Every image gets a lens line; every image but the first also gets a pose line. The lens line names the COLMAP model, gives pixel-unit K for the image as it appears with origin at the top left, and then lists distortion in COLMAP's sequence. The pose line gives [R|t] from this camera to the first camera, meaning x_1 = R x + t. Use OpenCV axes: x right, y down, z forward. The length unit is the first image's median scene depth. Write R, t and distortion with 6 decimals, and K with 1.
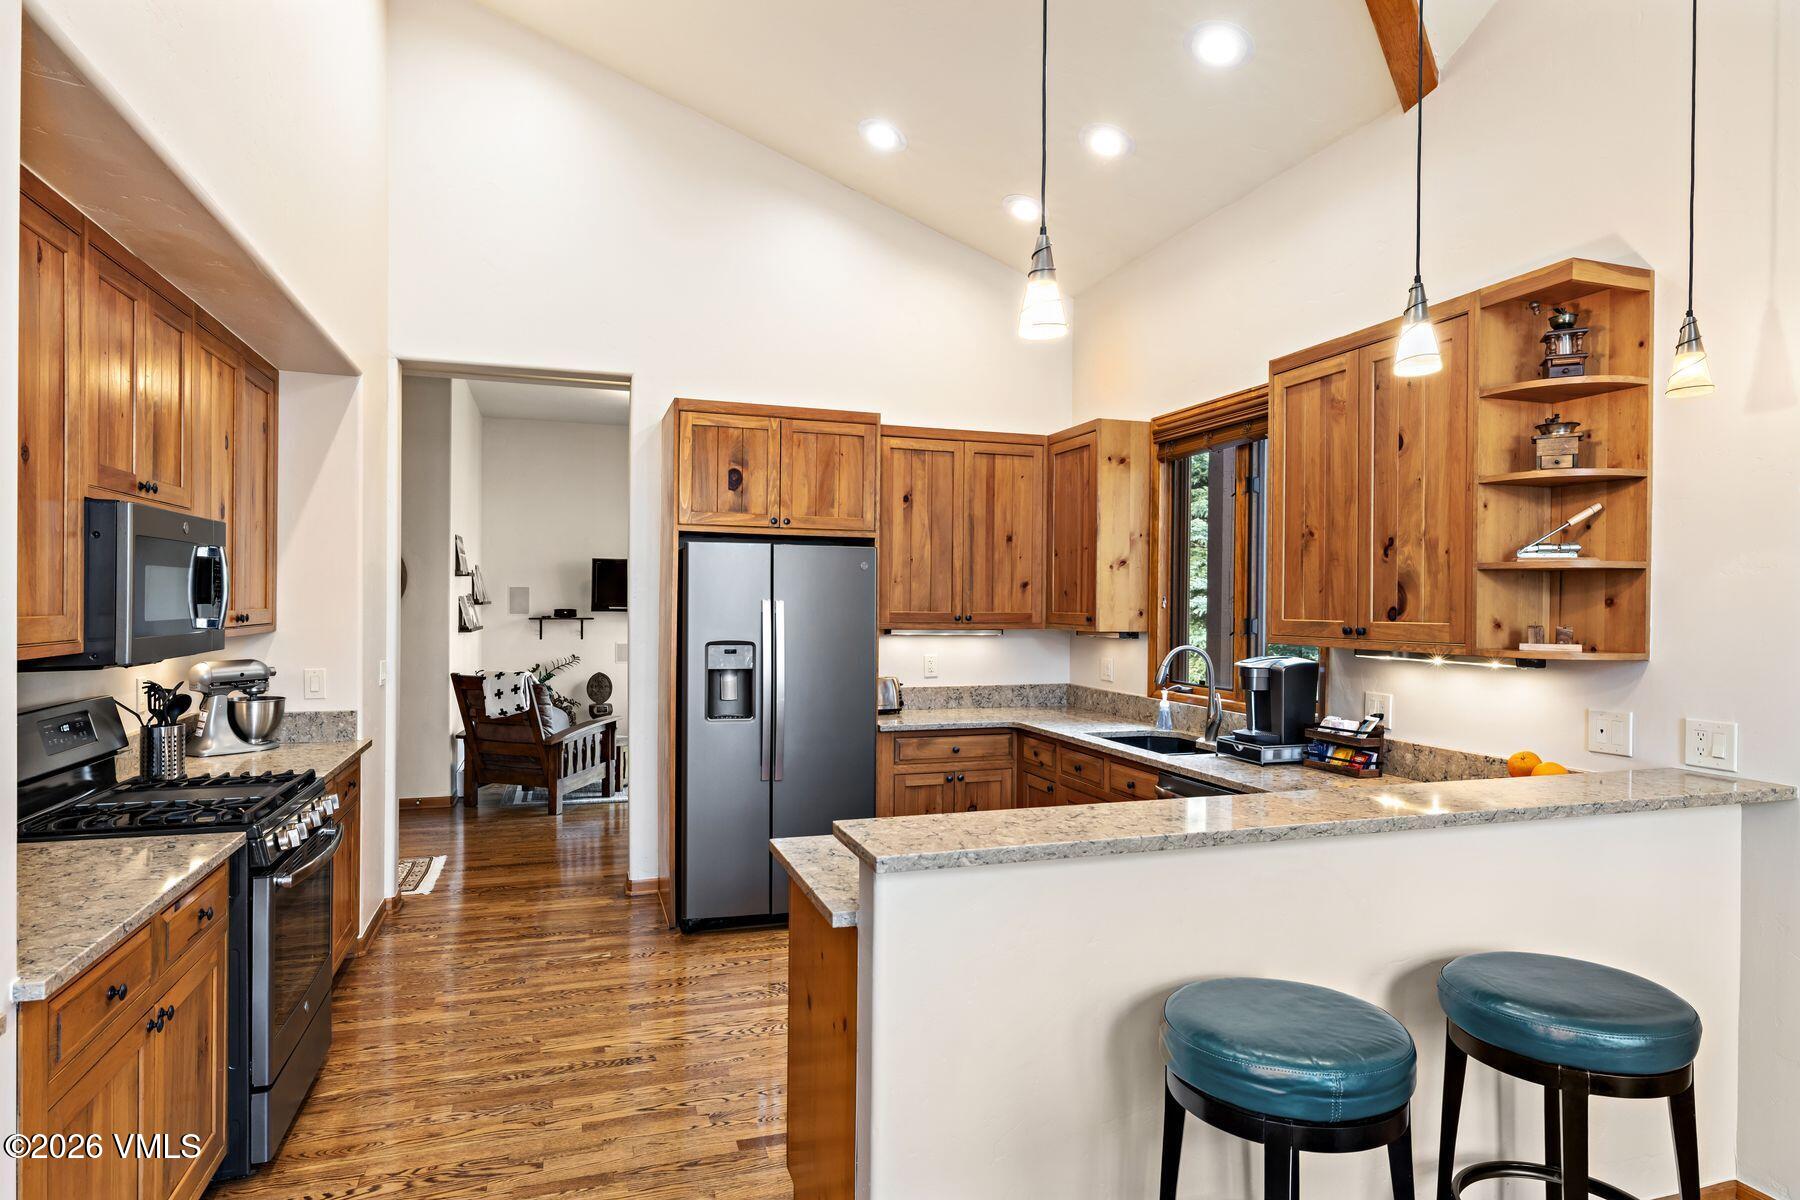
lens RADIAL K [[1023.2, 0, 894.9], [0, 1023.2, 602.4], [0, 0, 1]] dist [0.000127, -0.001177]
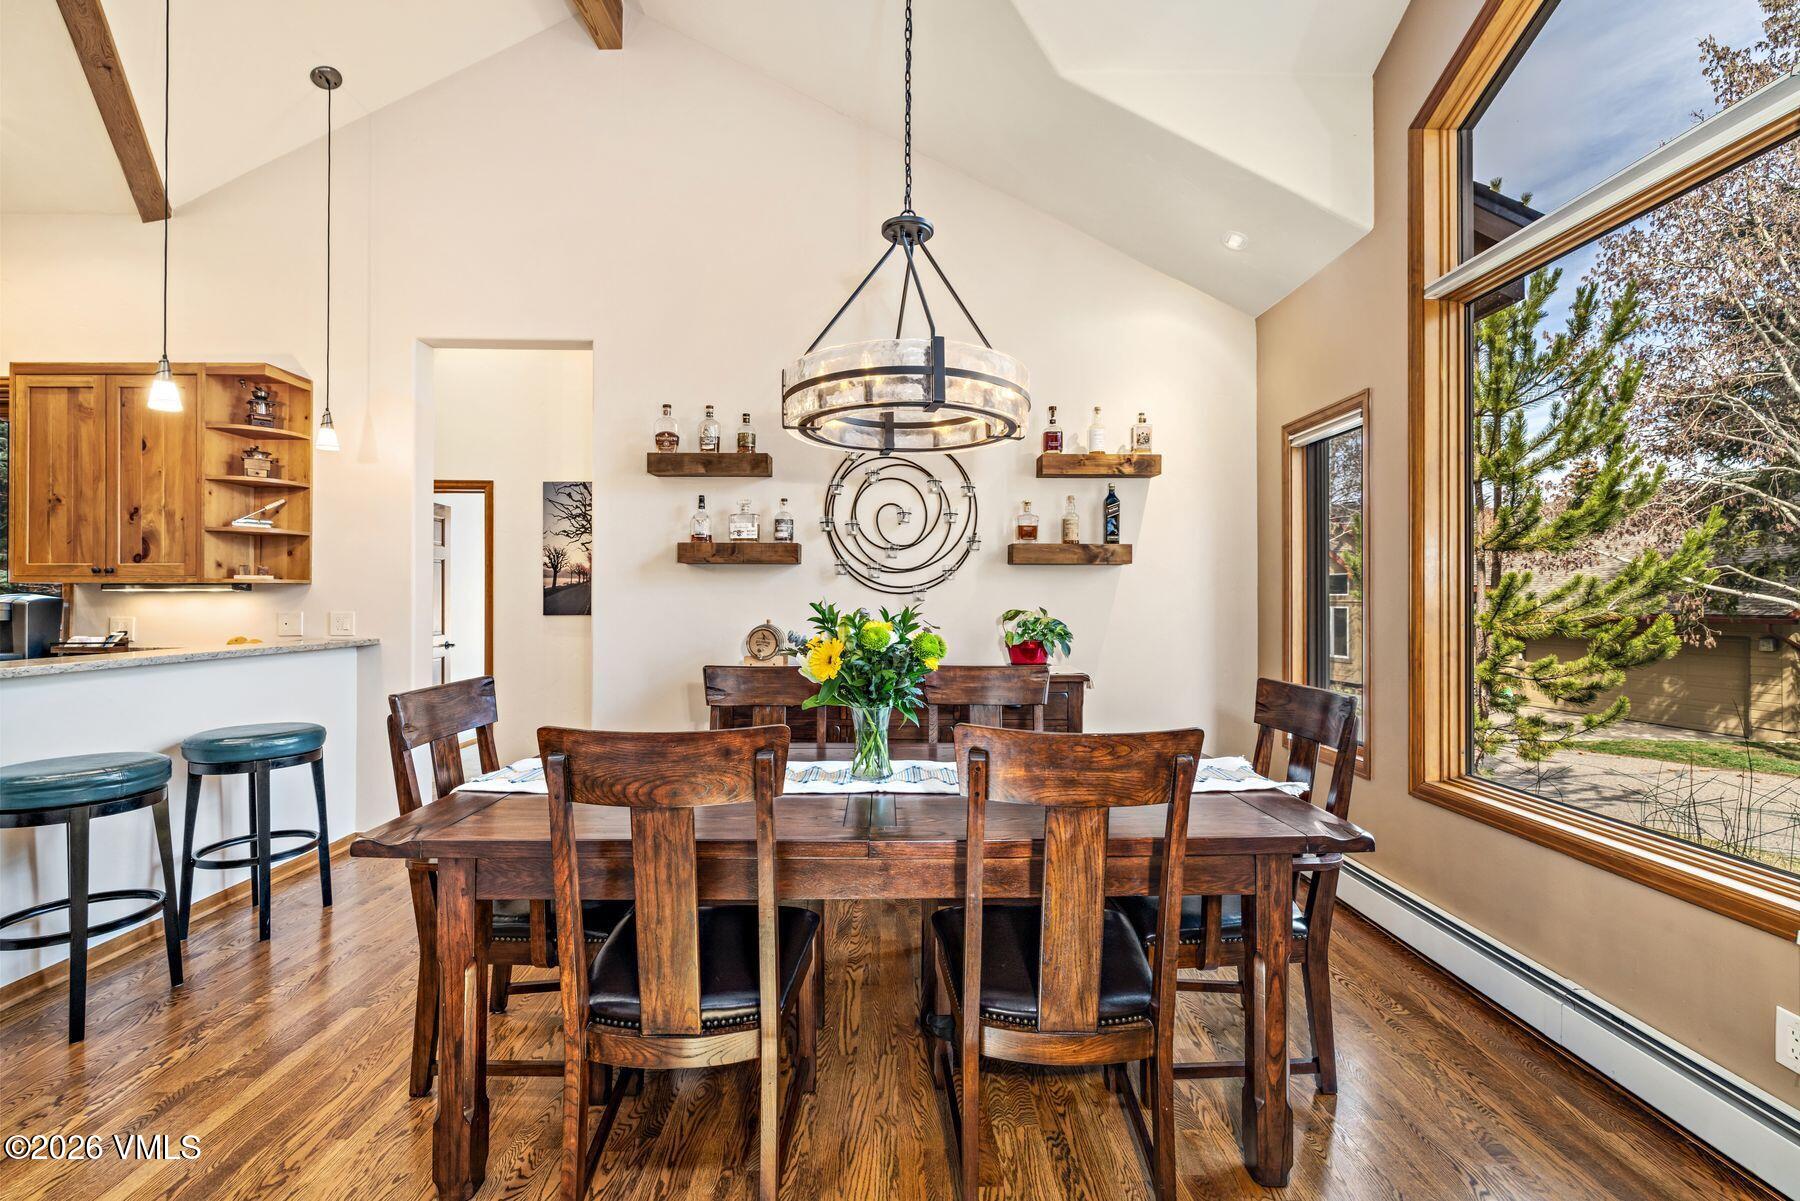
lens RADIAL K [[751.9, 0, 901.7], [0, 751.9, 597.5], [0, 0, 1]] dist [0.003398, 0.000270]
pose [[0.298310, -0.002583, 0.954466, -0.256694], [0.004722, 0.999988, 0.001231, 0.078394], [-0.954457, 0.004139, 0.298318, -0.435677]]
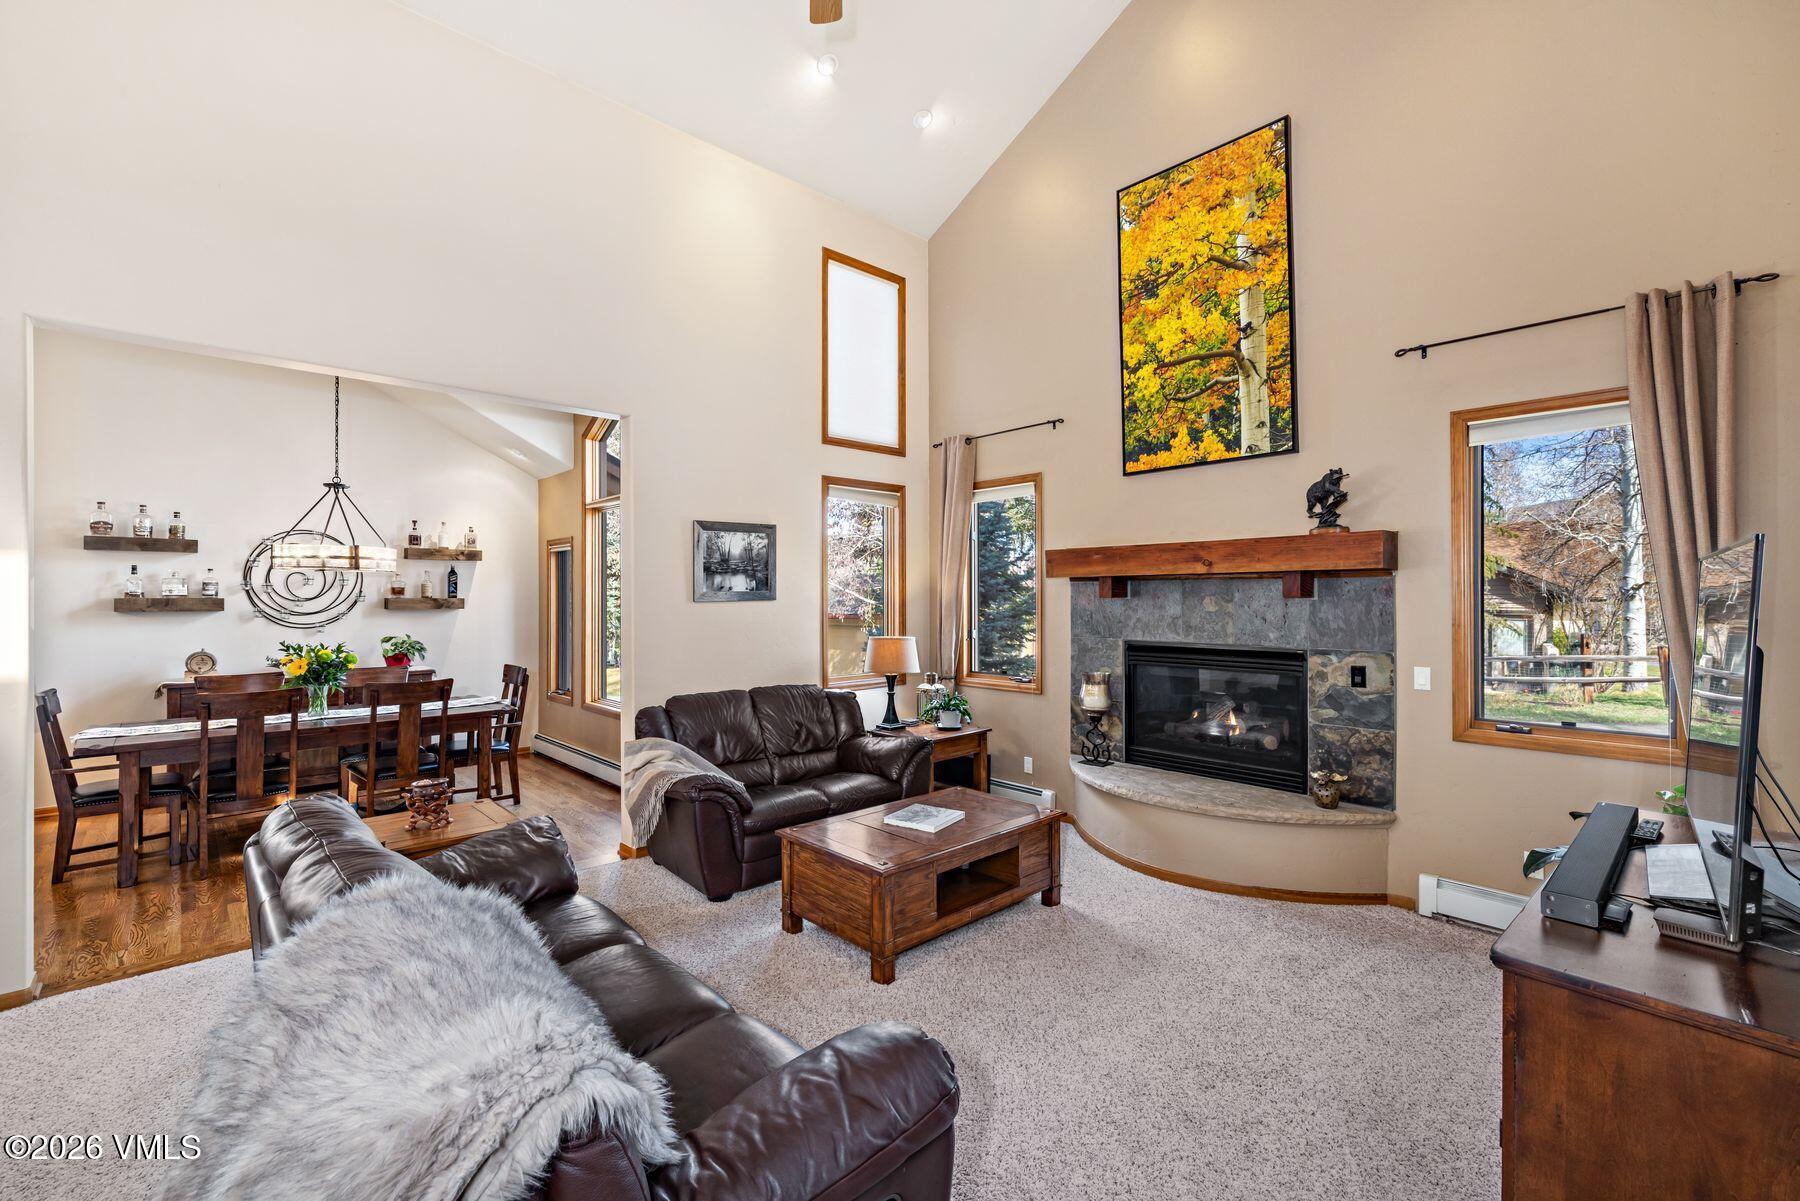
lens RADIAL K [[751.9, 0, 888.1], [0, 751.9, 595.6], [0, 0, 1]] dist [0.003398, 0.000270]
pose [[-0.420168, -0.000656, 0.907446, -1.610883], [0.003806, 0.999990, 0.002485, -0.016481], [-0.907438, 0.004498, -0.420161, -0.640282]]
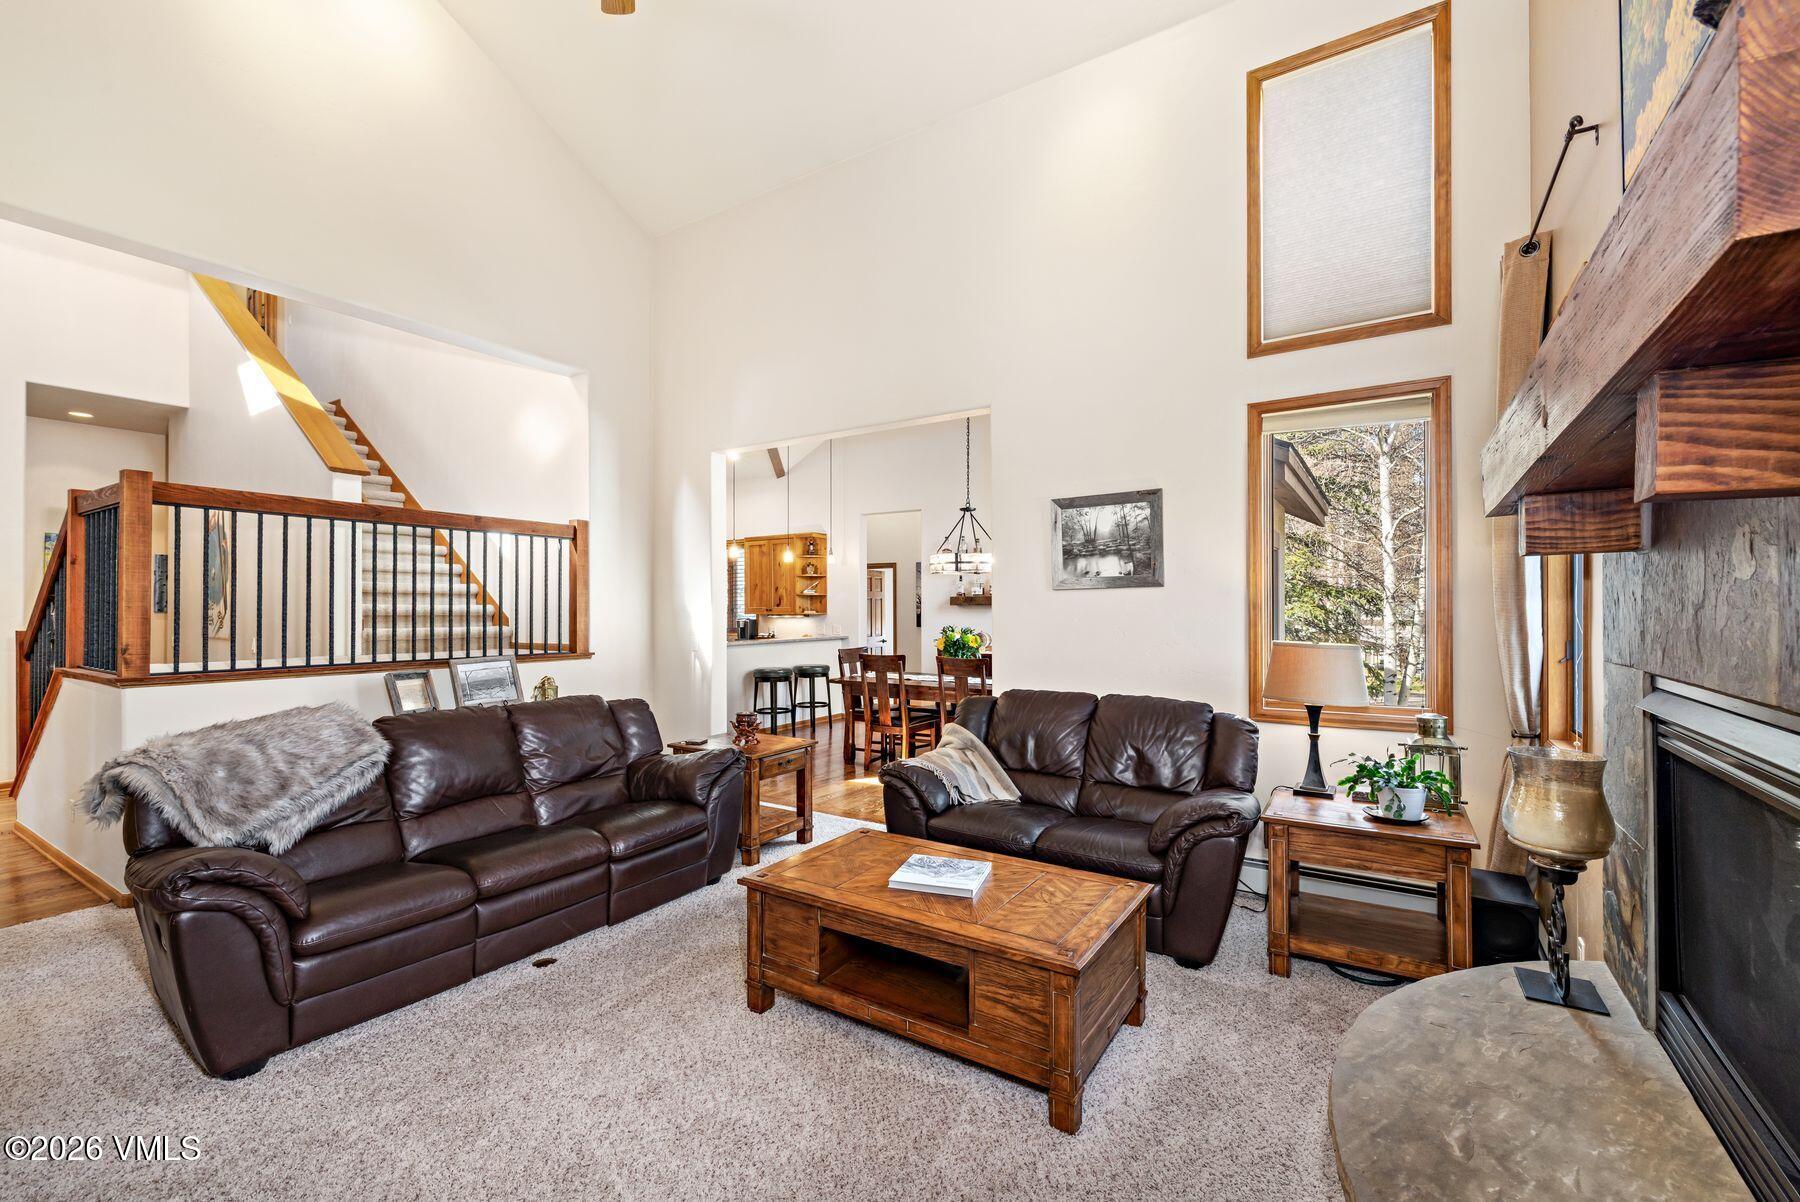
lens RADIAL K [[751.9, 0, 910.1], [0, 751.9, 604.7], [0, 0, 1]] dist [0.003398, 0.000270]
pose [[0.767168, -0.005310, 0.641424, -1.143889], [0.010450, 0.999936, -0.004221, 0.028549], [-0.641361, 0.009941, 0.767175, -1.821351]]
